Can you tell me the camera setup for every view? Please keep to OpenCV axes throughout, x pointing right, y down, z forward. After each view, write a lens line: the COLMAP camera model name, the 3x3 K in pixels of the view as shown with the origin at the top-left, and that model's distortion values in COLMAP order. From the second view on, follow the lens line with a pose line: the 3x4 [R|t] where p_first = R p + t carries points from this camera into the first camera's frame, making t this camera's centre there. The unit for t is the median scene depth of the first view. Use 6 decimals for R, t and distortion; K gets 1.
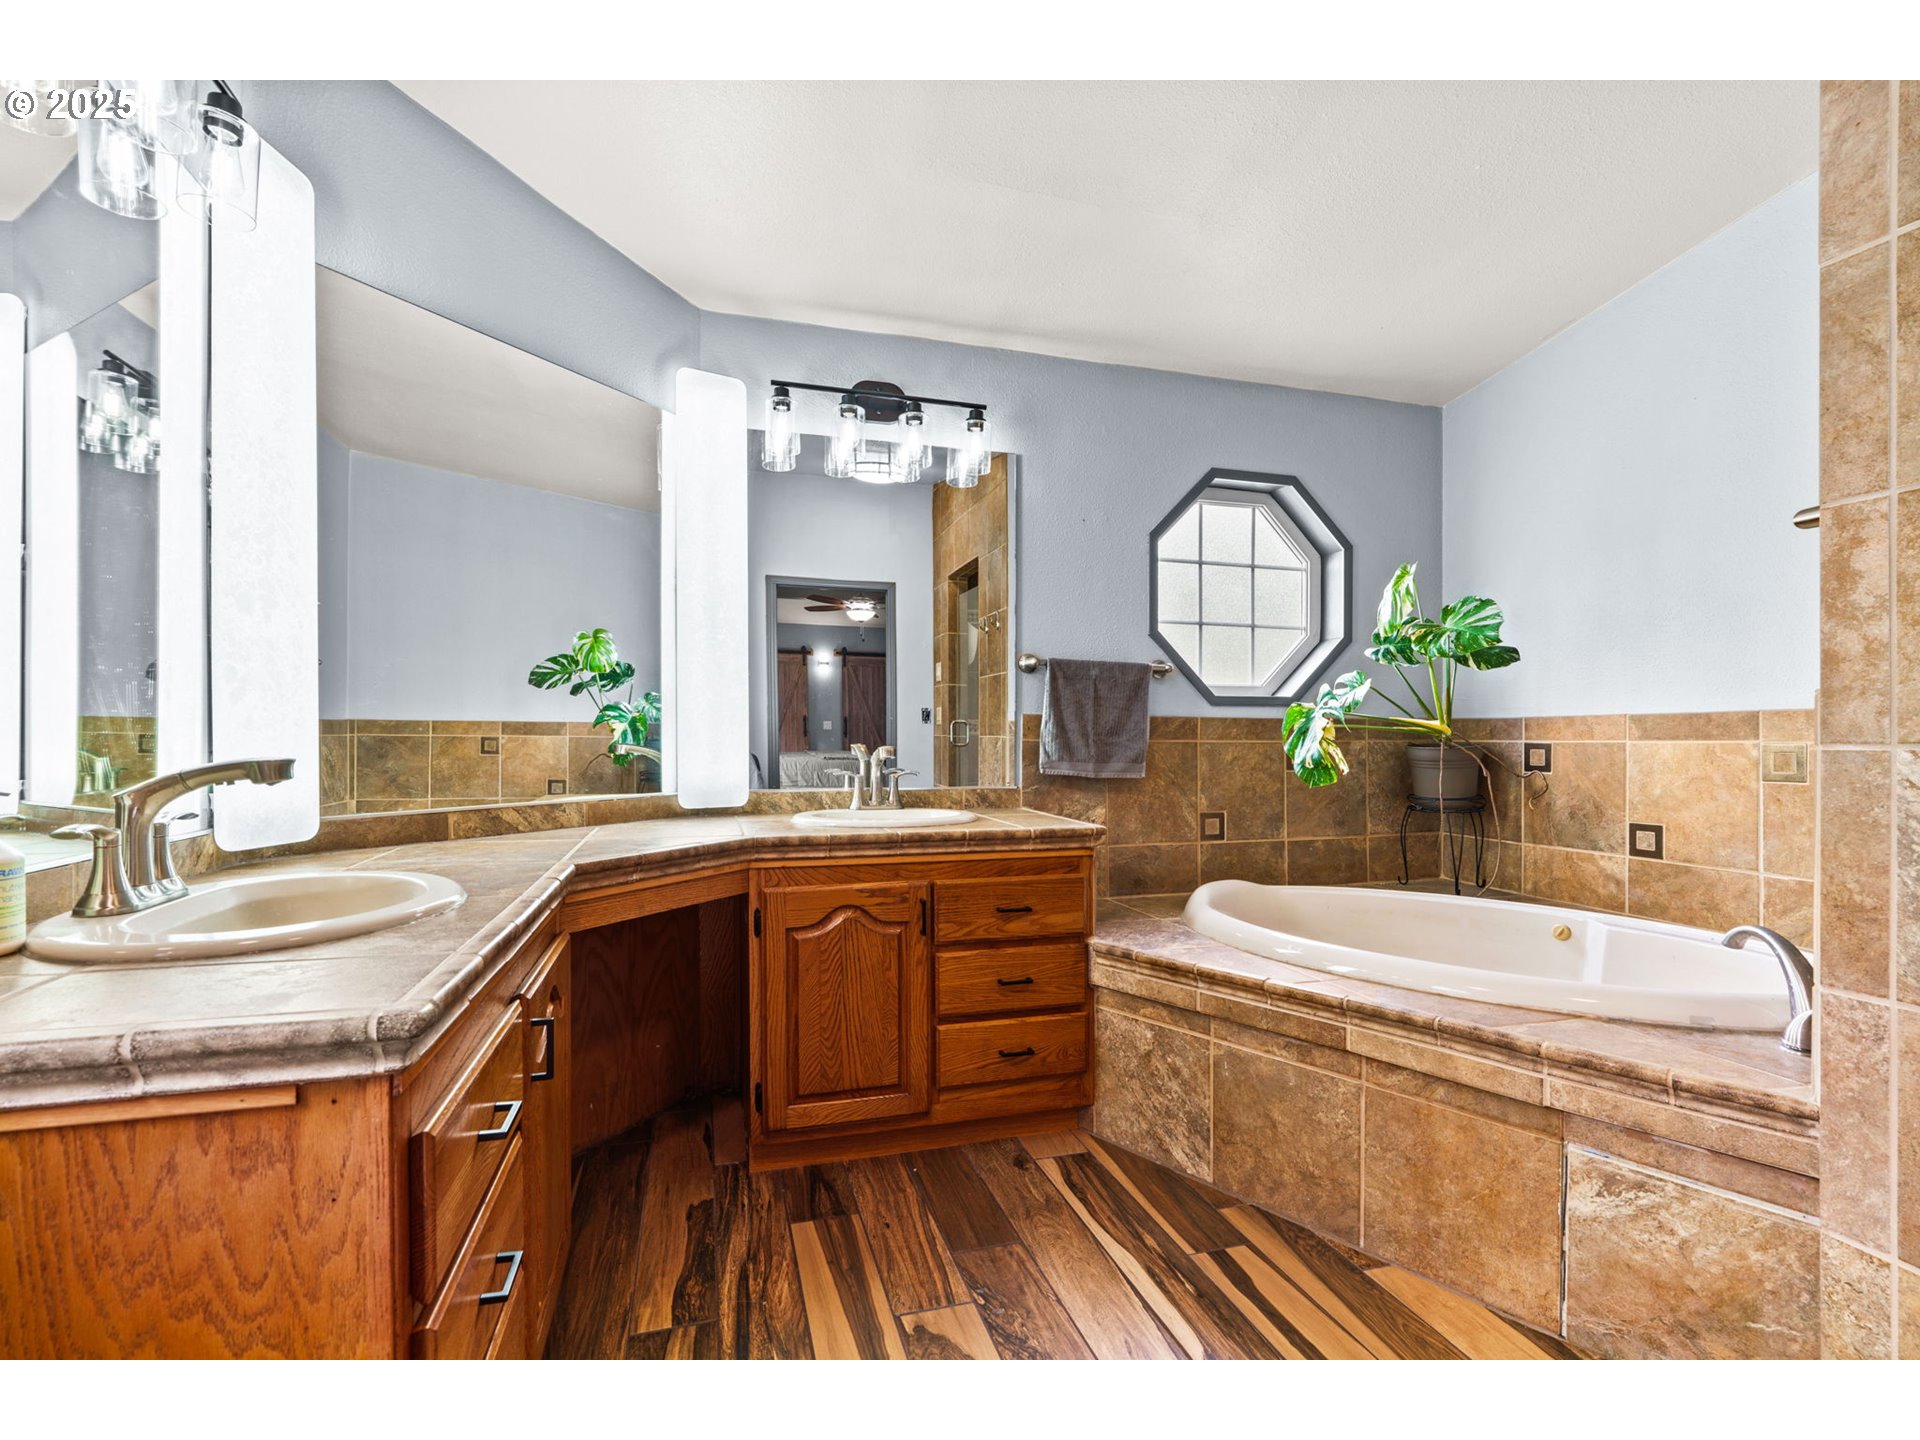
lens RADIAL K [[881.7, 0, 960.0], [0, 881.7, 720.0], [0, 0, 1]] dist [-0.013508, 0.005657]
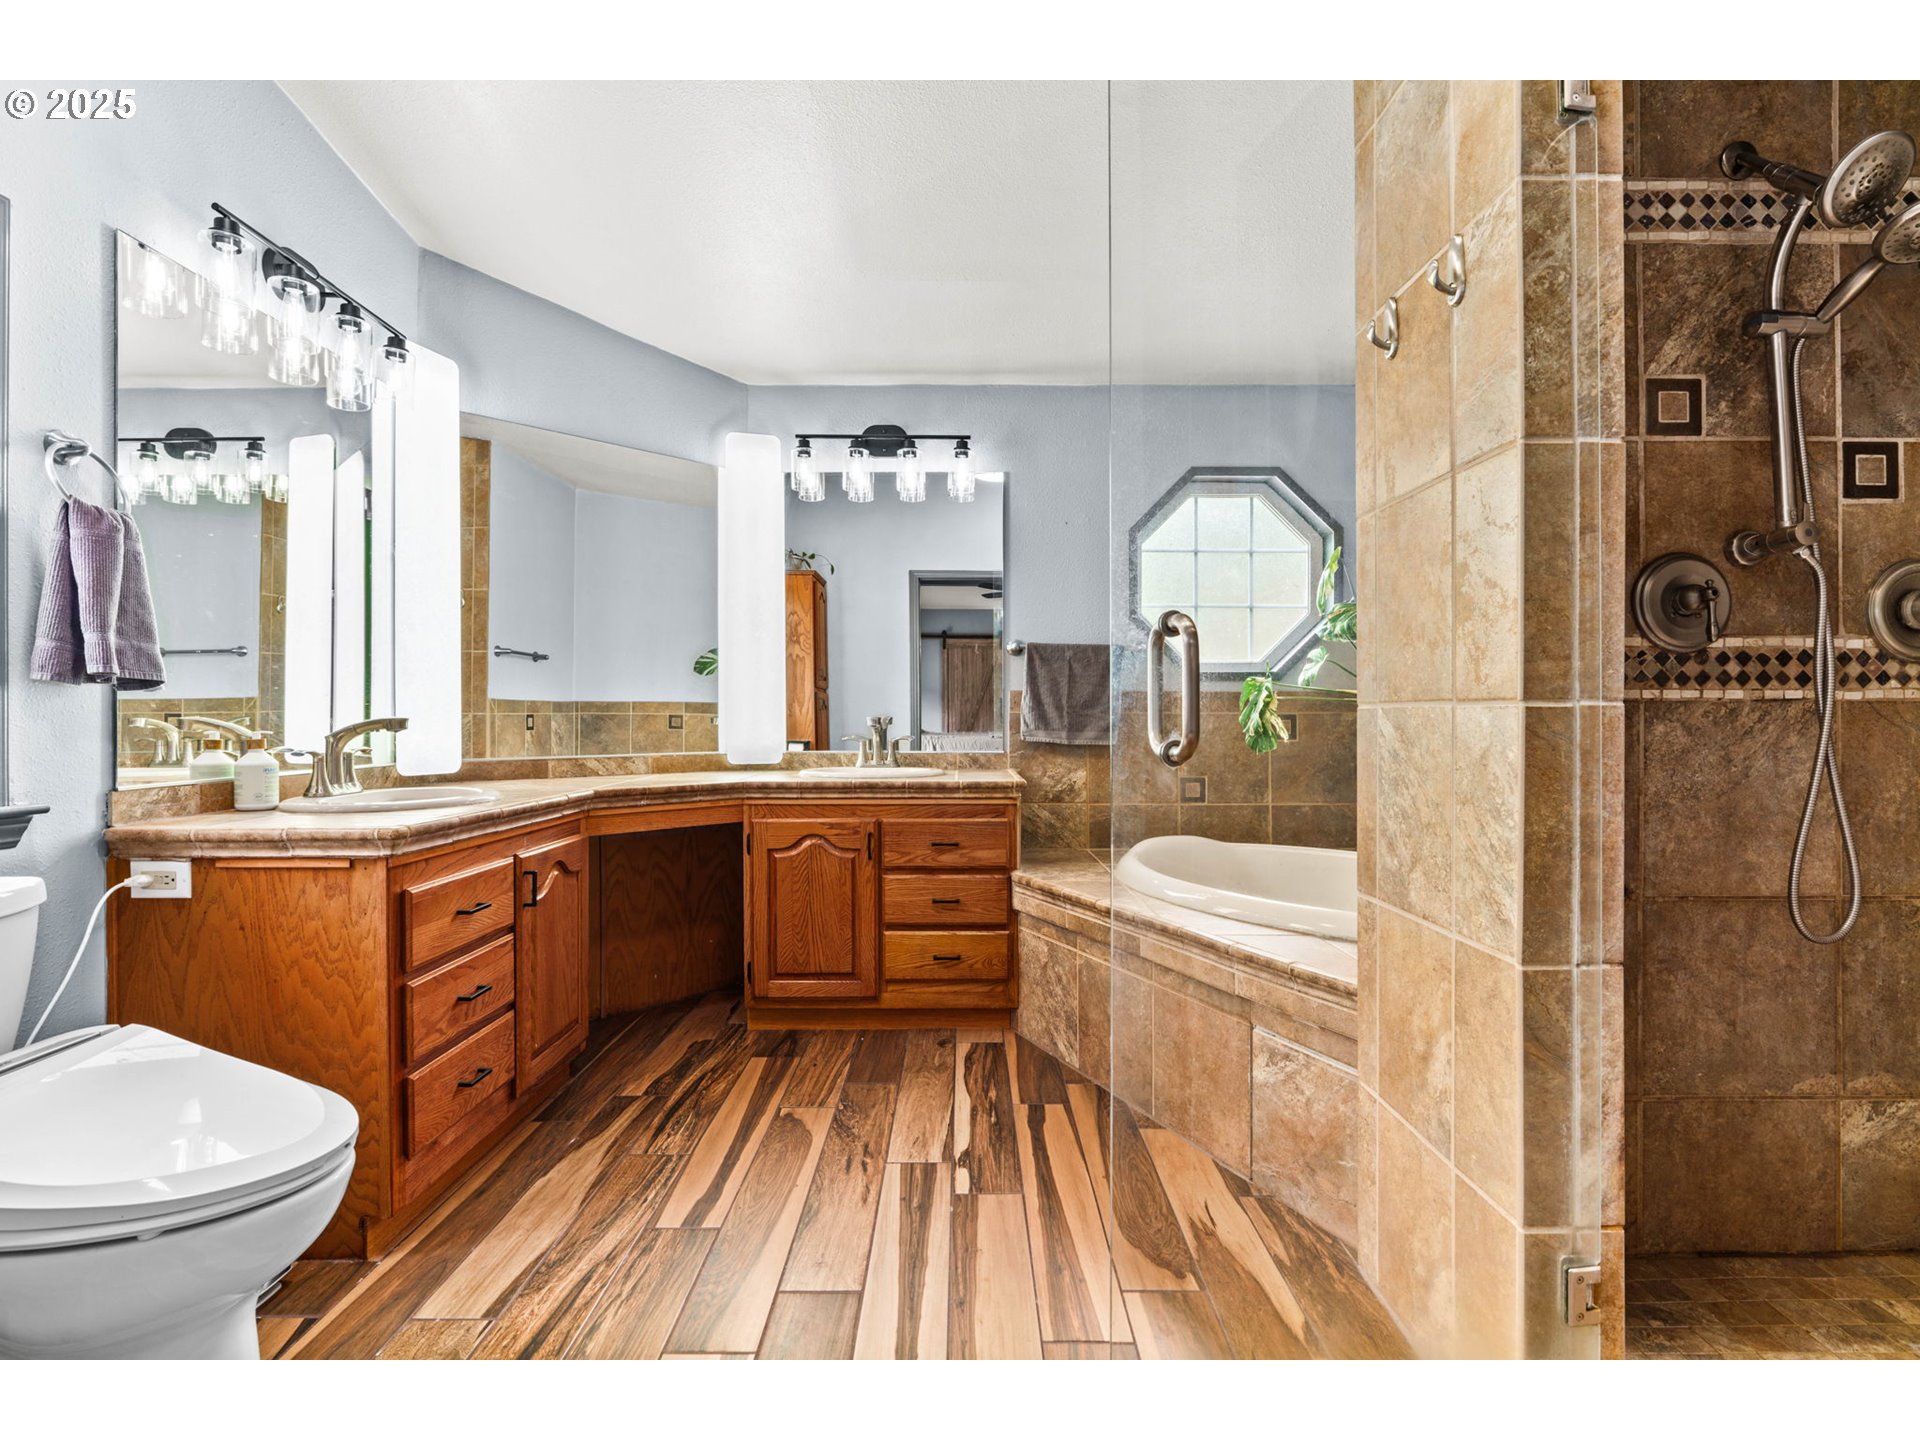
lens RADIAL K [[888.3, 0, 932.9], [0, 888.3, 688.8], [0, 0, 1]] dist [-0.000996, 0.000284]
pose [[0.960983, -0.011541, -0.276368, 0.410569], [0.007919, 0.999868, -0.014216, 0.009793], [0.276496, 0.011472, 0.960947, -0.241366]]
